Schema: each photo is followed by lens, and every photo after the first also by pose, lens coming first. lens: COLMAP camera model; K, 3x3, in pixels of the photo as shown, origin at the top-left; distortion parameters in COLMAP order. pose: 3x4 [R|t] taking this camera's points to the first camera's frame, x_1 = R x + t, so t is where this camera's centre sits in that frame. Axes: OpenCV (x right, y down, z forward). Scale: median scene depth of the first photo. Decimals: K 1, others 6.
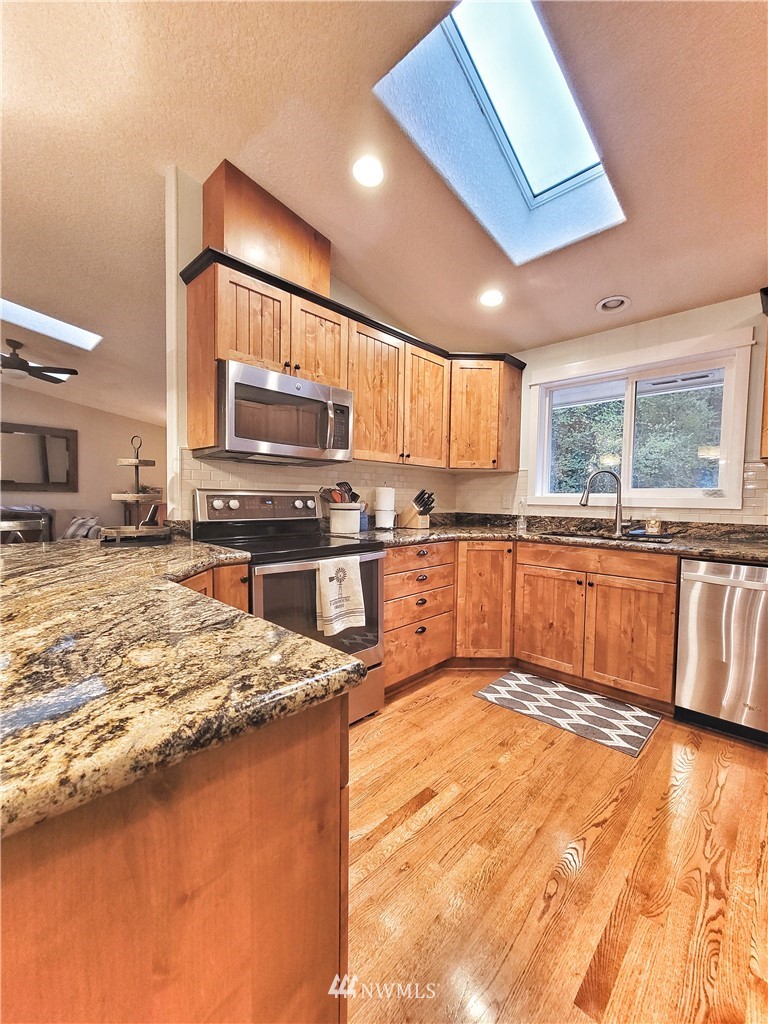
lens RADIAL K [[419.2, 0, 381.2], [0, 419.2, 515.5], [0, 0, 1]] dist [-0.002399, -0.000480]
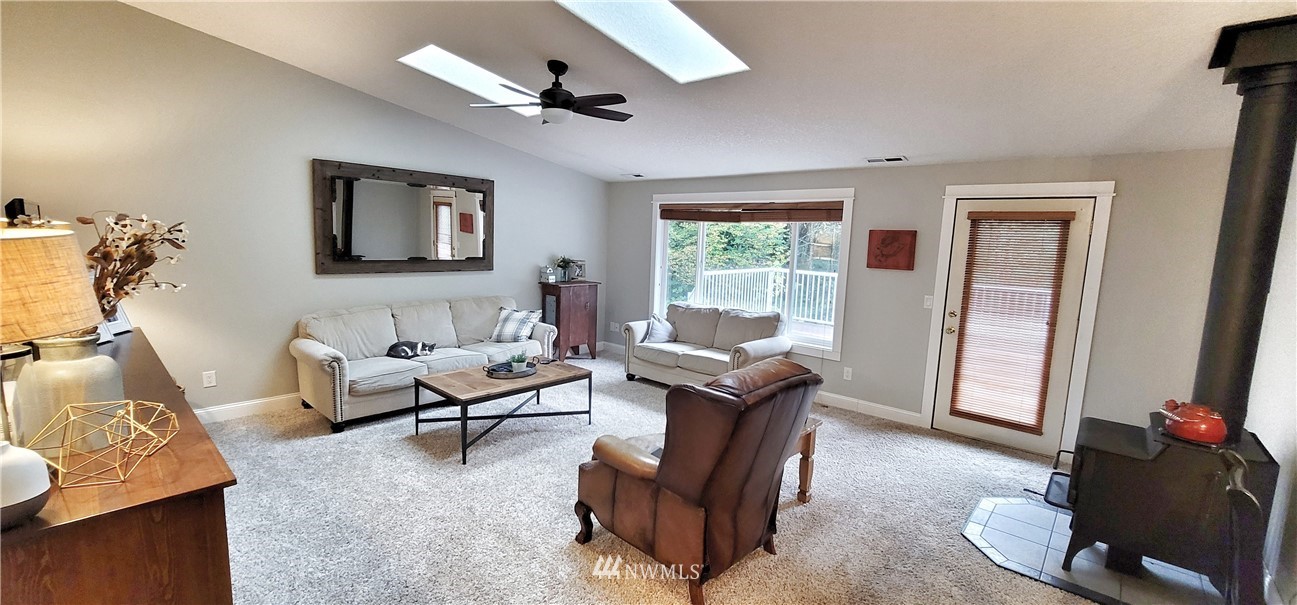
lens RADIAL K [[527.4, 0, 654.8], [0, 527.4, 305.2], [0, 0, 1]] dist [-0.000898, 0.000006]
pose [[0.999109, 0.017761, 0.038292, -0.510397], [-0.021076, 0.995899, 0.087983, -0.084154], [-0.036573, -0.088711, 0.995386, 0.112078]]
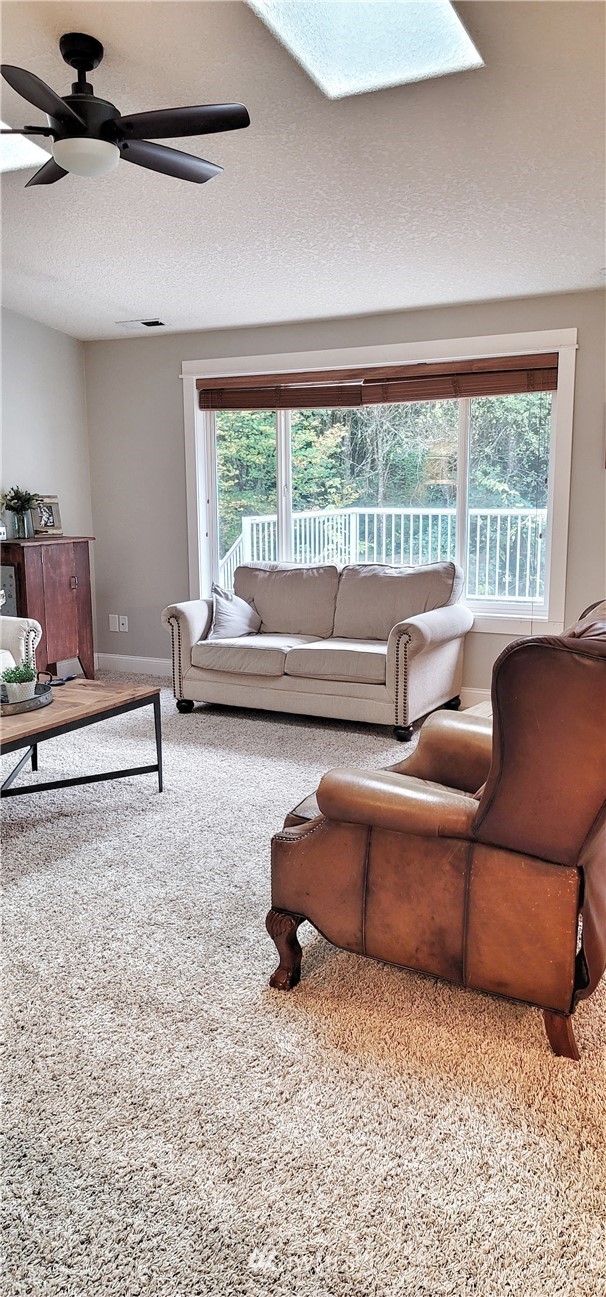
lens RADIAL K [[941.3, 0, 303.0], [0, 941.3, 648.5], [0, 0, 1]] dist [0.091048, -0.083117]
pose [[0.961738, -0.070798, 0.264664, -0.636244], [0.034629, 0.989699, 0.138913, -0.048781], [-0.271773, -0.124432, 0.954283, 0.159185]]
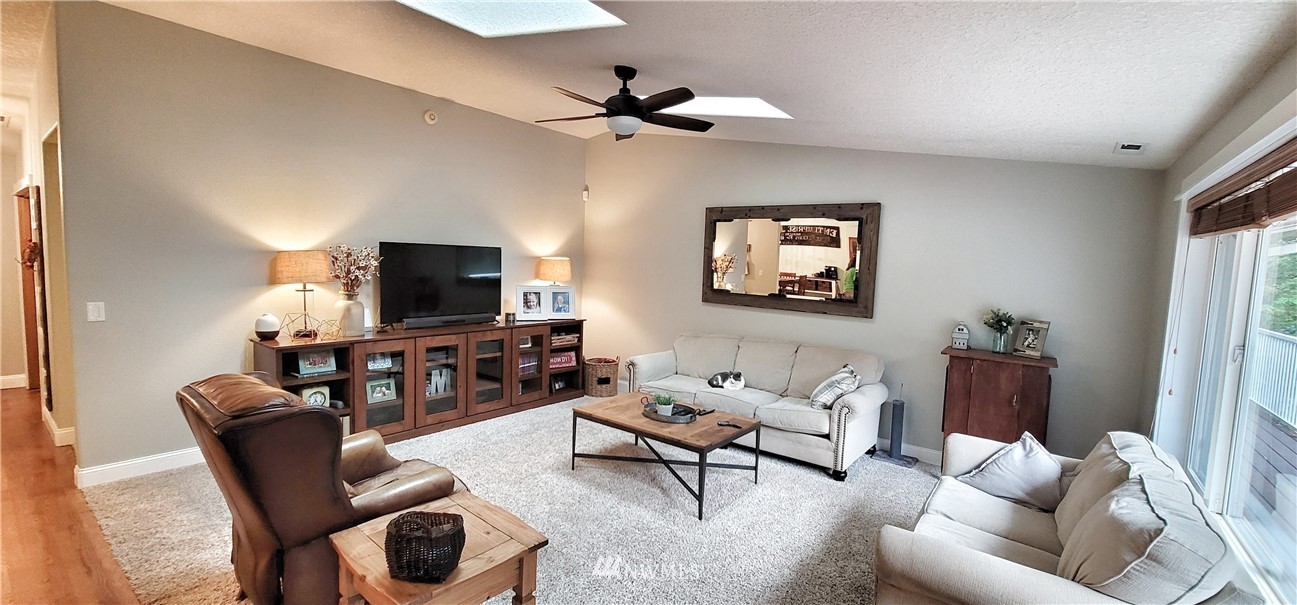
lens RADIAL K [[527.4, 0, 654.8], [0, 527.4, 305.2], [0, 0, 1]] dist [-0.000898, 0.000006]
pose [[0.112860, 0.070110, -0.991134, -0.089516], [-0.082648, 0.994713, 0.060952, -0.094813], [0.990168, 0.075037, 0.118058, 0.672864]]
